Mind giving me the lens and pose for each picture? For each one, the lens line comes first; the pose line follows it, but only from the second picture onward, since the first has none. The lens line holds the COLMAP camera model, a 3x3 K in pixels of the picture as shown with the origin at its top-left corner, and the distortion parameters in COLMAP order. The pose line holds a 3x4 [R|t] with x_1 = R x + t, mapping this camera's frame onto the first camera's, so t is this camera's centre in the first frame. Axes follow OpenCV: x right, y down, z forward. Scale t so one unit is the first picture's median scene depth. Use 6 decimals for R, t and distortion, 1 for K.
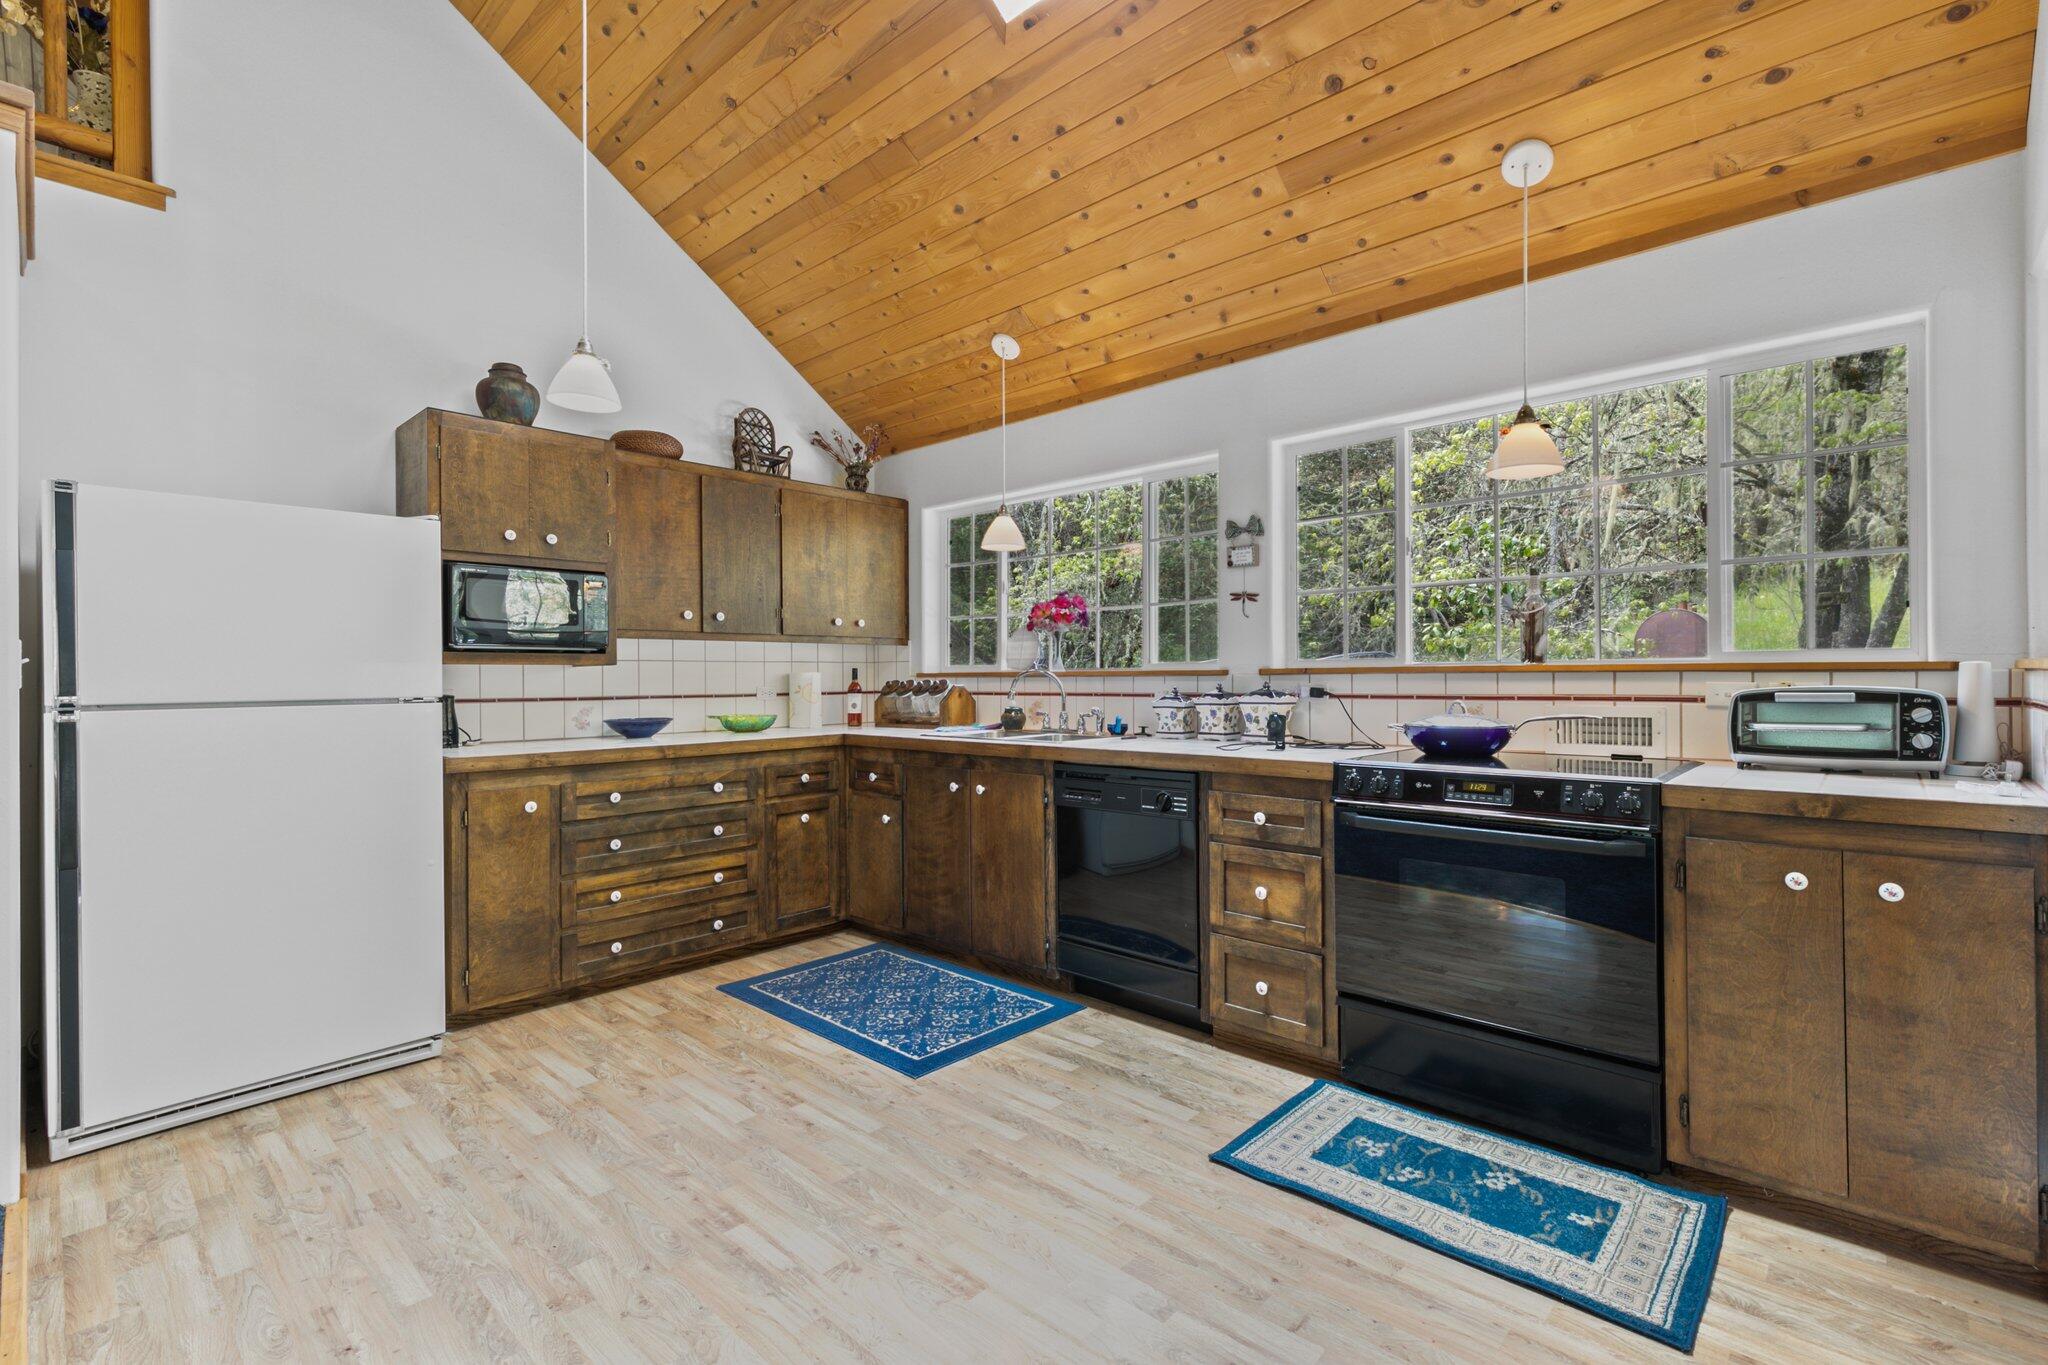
lens RADIAL K [[910.5, 0, 1030.1], [0, 910.5, 677.9], [0, 0, 1]] dist [0.008462, -0.001078]
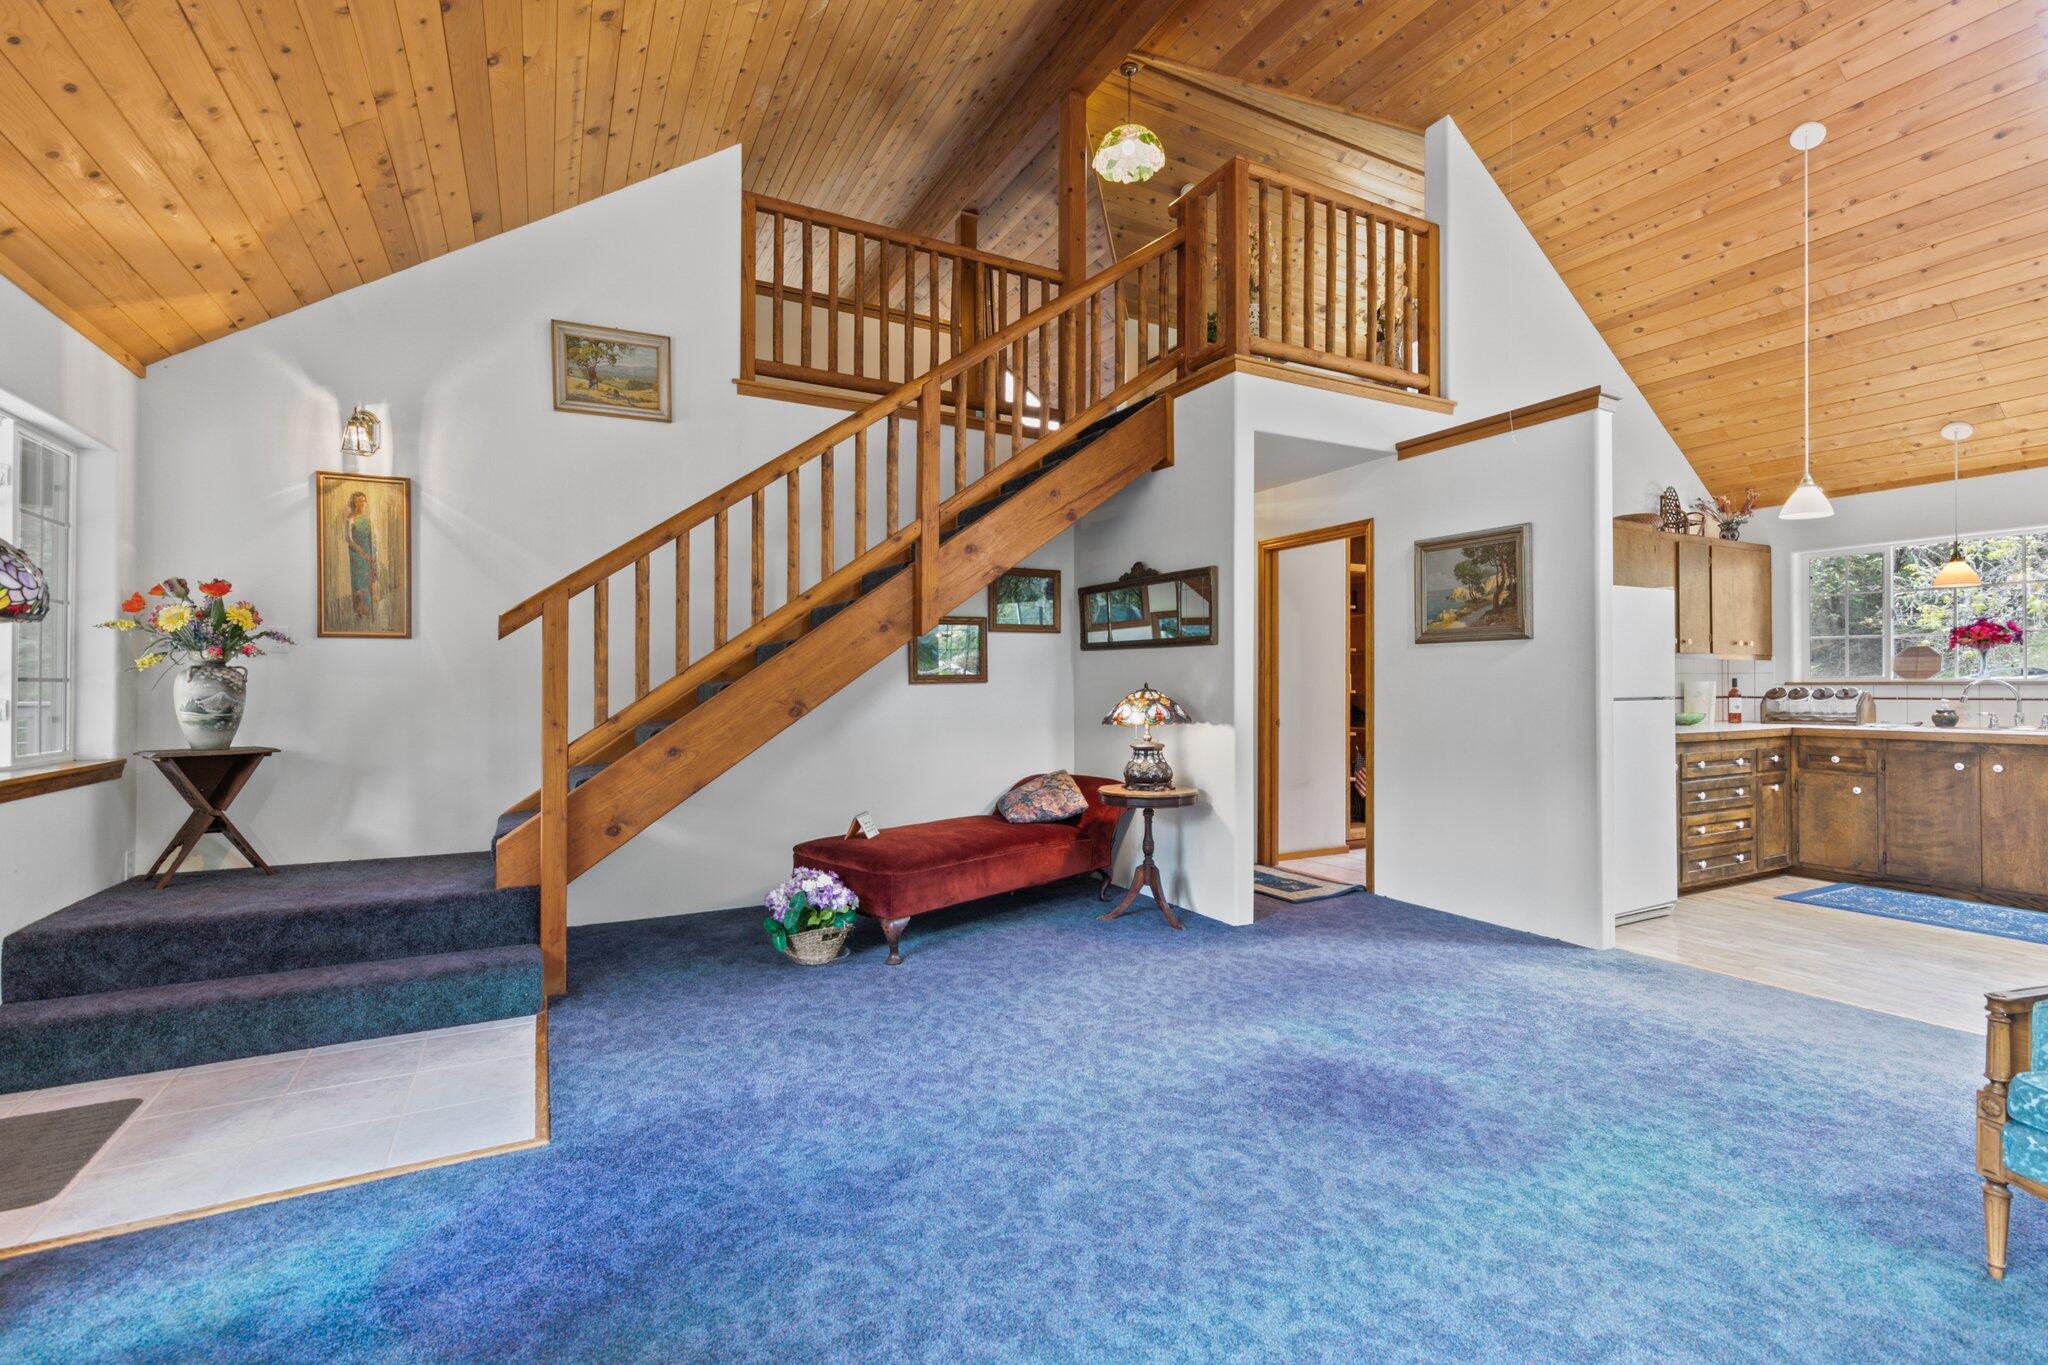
lens RADIAL K [[914.4, 0, 1036.8], [0, 914.4, 678.7], [0, 0, 1]] dist [0.006542, -0.001201]
pose [[0.944635, 0.000663, -0.328121, -1.092098], [-0.003061, 0.999972, -0.006793, 0.003328], [0.328107, 0.007421, 0.944611, -0.867294]]
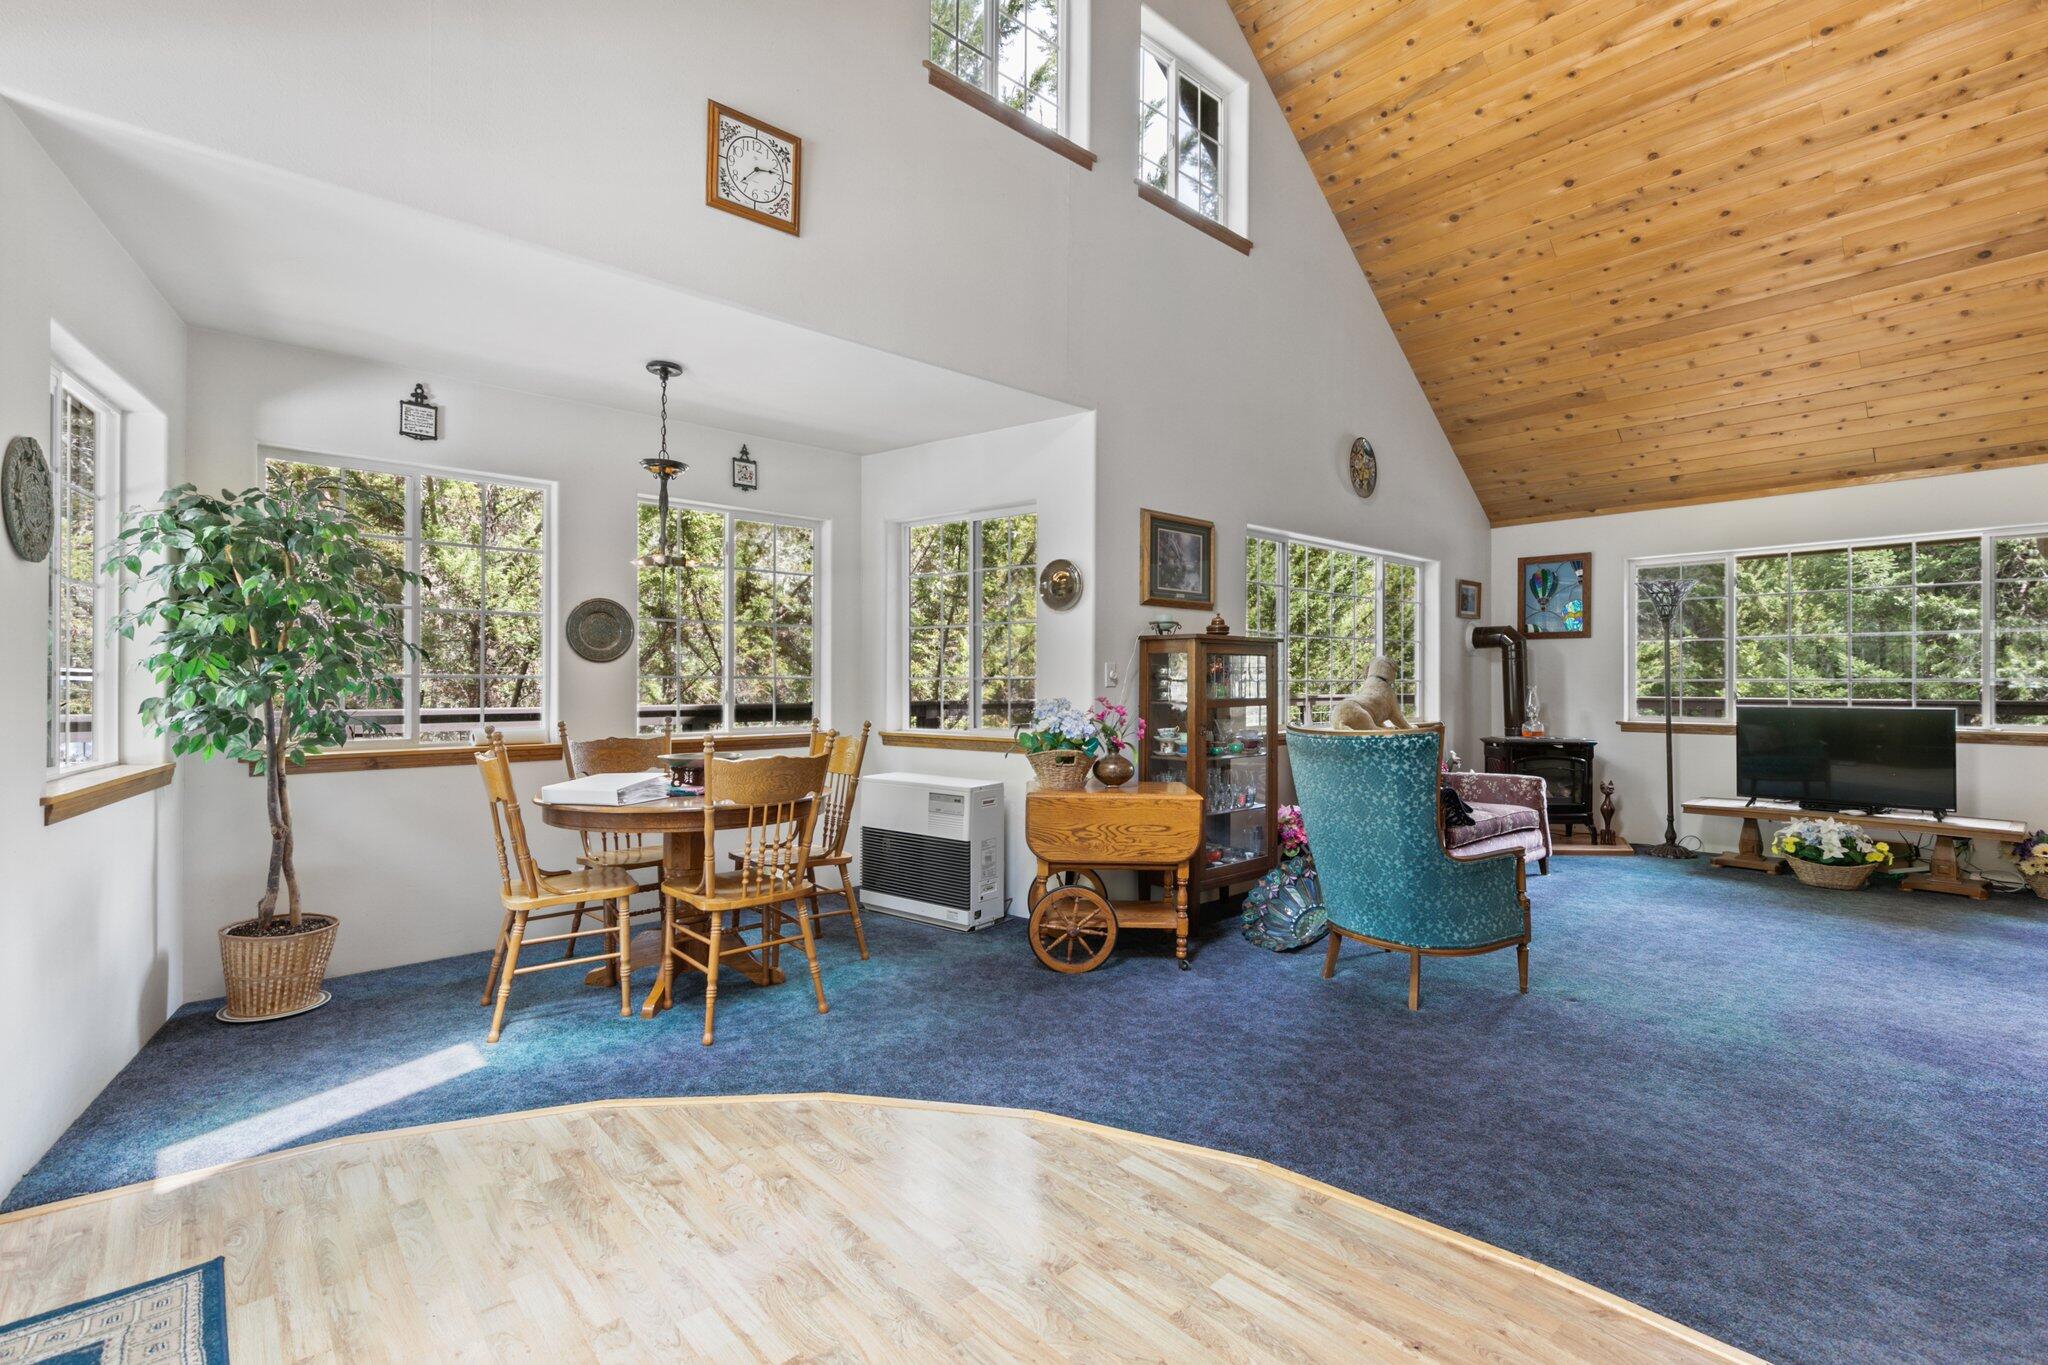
lens RADIAL K [[914.4, 0, 1036.8], [0, 914.4, 678.7], [0, 0, 1]] dist [0.006542, -0.001201]
pose [[-0.995752, 0.003079, 0.092024, -0.220707], [0.002576, 0.999981, -0.005577, 0.001537], [-0.092039, -0.005316, -0.995741, 1.058012]]
